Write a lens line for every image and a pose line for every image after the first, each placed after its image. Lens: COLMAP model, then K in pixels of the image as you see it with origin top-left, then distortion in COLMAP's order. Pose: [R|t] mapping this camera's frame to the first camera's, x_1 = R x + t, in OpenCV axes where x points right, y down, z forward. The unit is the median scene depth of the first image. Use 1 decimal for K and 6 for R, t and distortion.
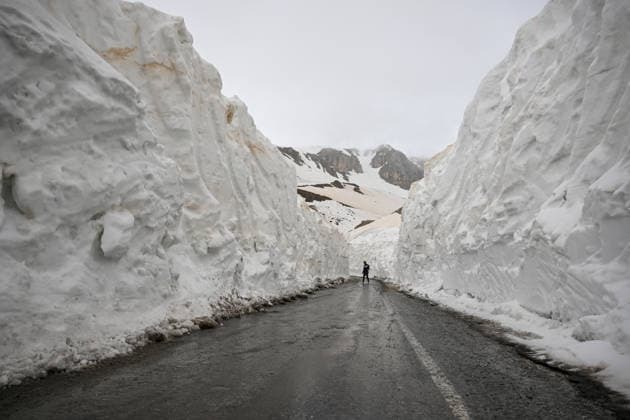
lens RADIAL K [[494.7, 0, 313.4], [0, 494.7, 199.4], [0, 0, 1]] dist [0.002840, 0.004344]
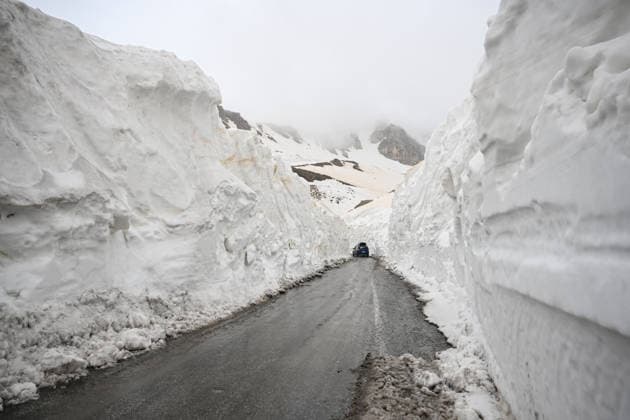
lens RADIAL K [[525.5, 0, 315.0], [0, 525.5, 210.0], [0, 0, 1]] dist [0.001511, 0.003611]
pose [[0.999668, -0.025112, 0.005697, -0.045004], [0.024596, 0.996691, 0.077474, -0.160938], [-0.007623, -0.077309, 0.996978, -0.736081]]
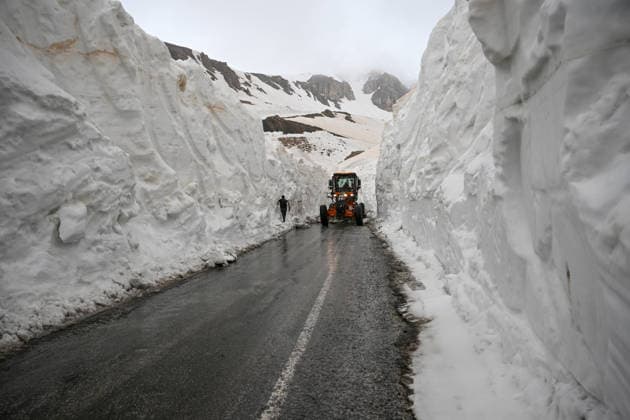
lens RADIAL K [[498.0, 0, 315.7], [0, 498.0, 225.9], [0, 0, 1]] dist [0.002740, -0.002772]
pose [[0.999121, -0.041731, 0.003973, 0.093330], [0.040133, 0.979601, 0.196905, -0.067541], [-0.012109, -0.196572, 0.980415, -0.099909]]
